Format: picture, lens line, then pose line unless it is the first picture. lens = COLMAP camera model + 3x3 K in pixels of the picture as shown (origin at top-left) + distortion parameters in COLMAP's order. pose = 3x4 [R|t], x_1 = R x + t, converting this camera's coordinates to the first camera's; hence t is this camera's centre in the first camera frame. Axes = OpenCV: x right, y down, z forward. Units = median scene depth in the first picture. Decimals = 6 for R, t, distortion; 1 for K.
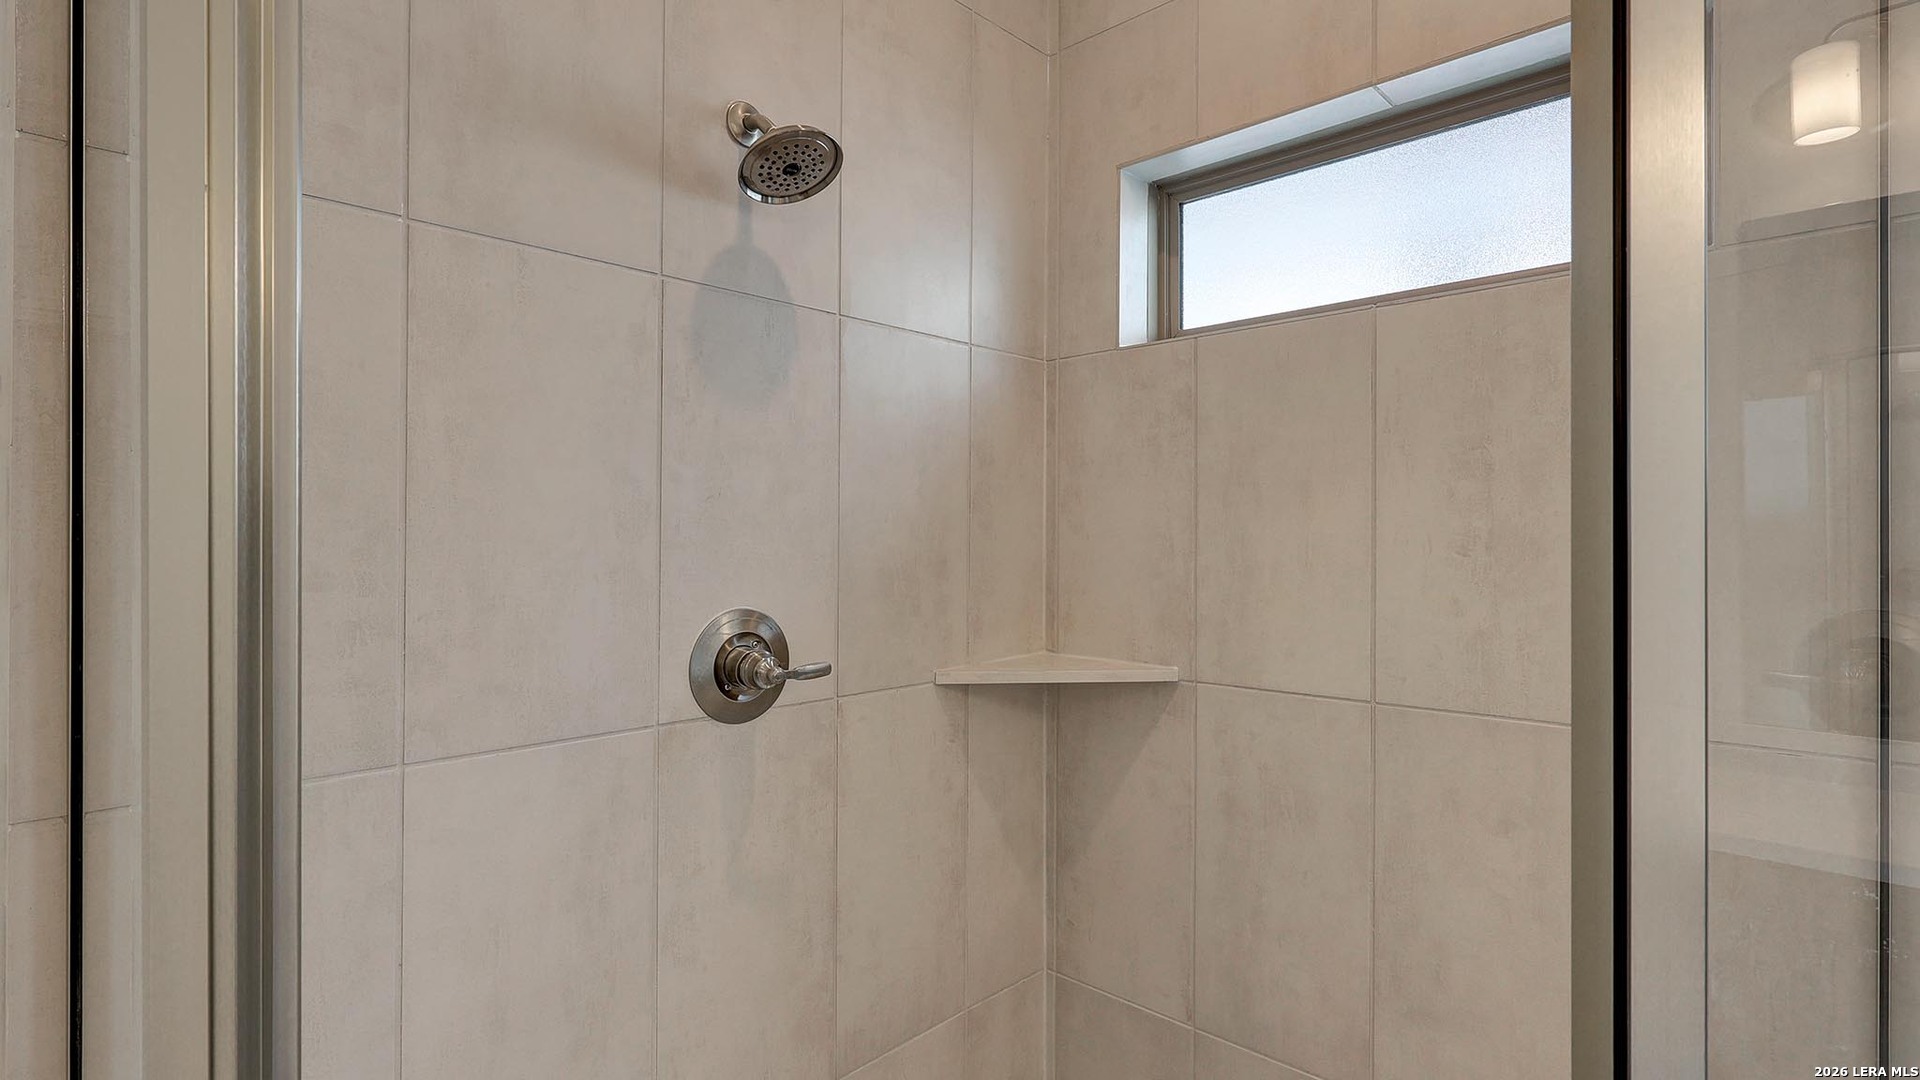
lens RADIAL K [[875.3, 0, 960.0], [0, 875.3, 540.0], [0, 0, 1]] dist [0.001255, -0.000003]
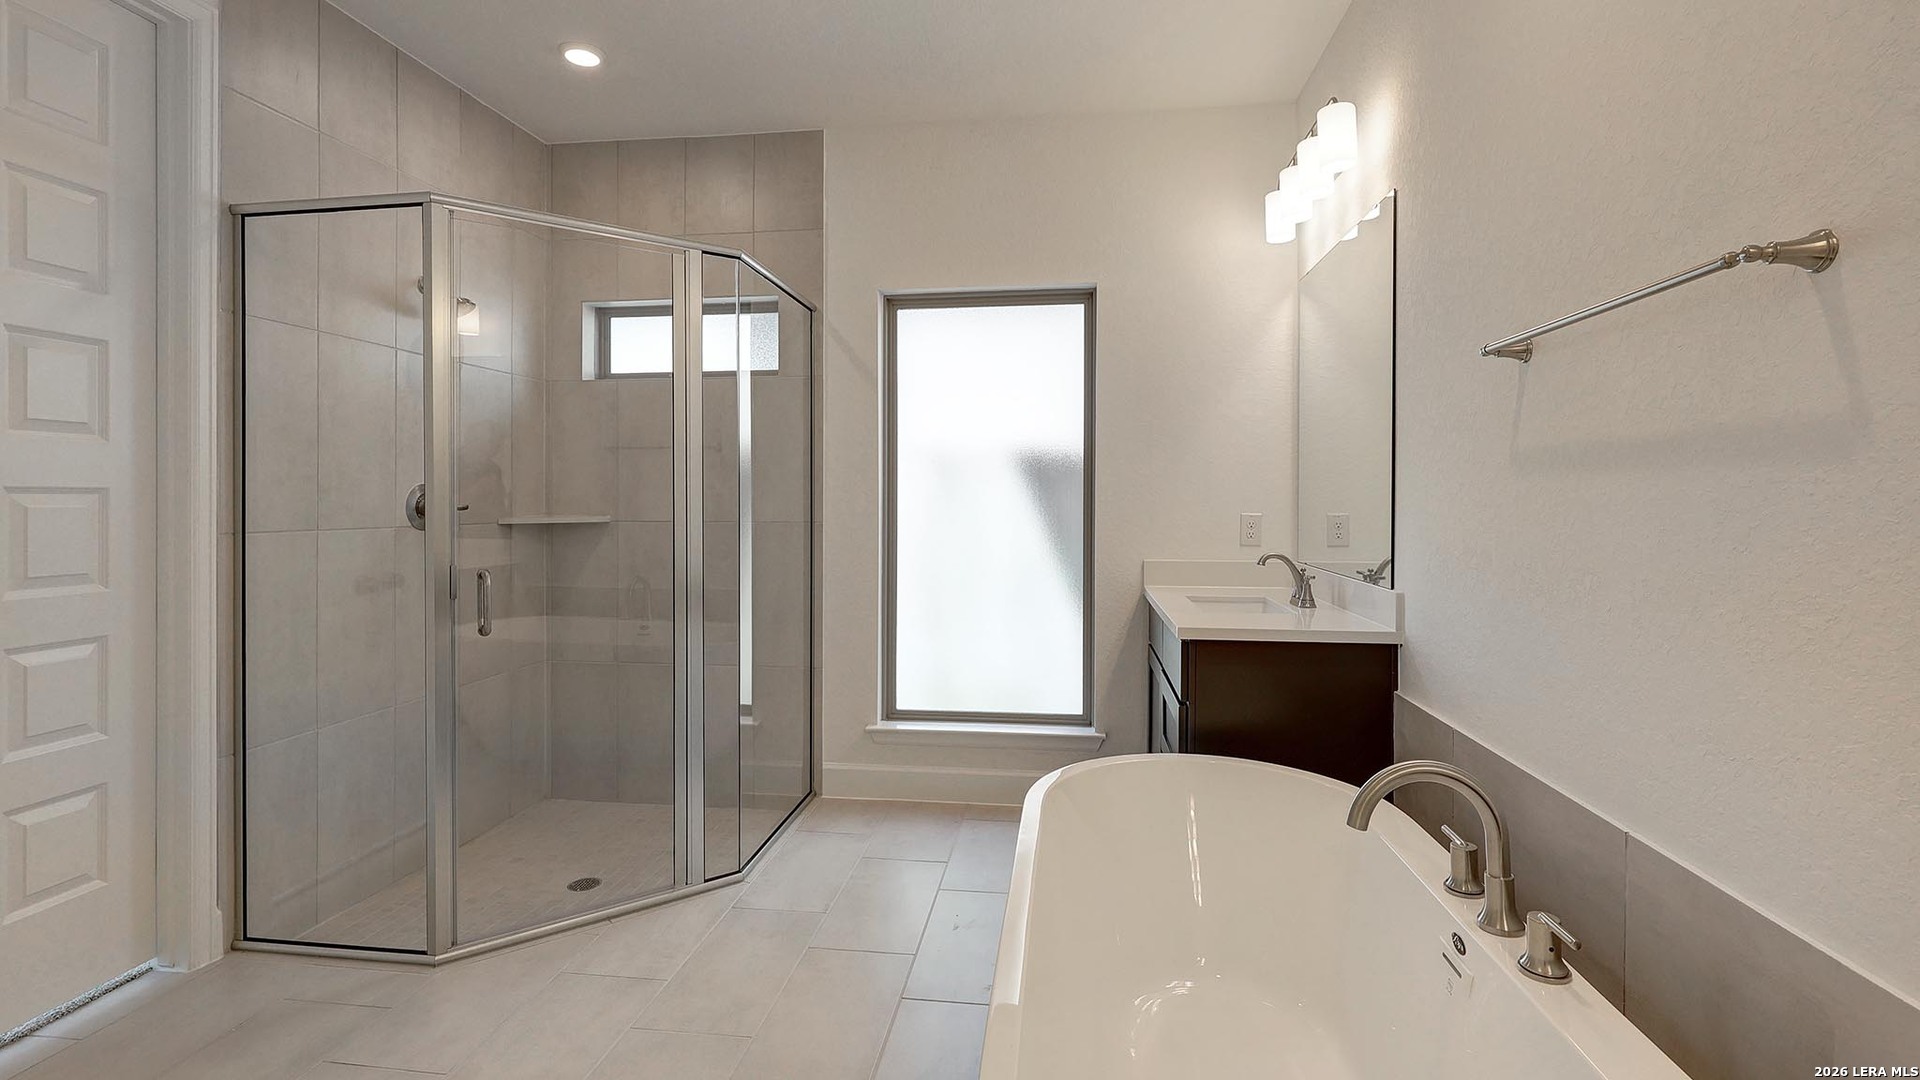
lens RADIAL K [[857.6, 0, 959.7], [0, 857.6, 503.3], [0, 0, 1]] dist [0.000891, 0.000010]
pose [[0.800762, -0.004481, 0.598966, -0.374239], [0.002850, 0.999989, 0.003671, 0.099388], [-0.598976, -0.001232, 0.800766, -1.397197]]
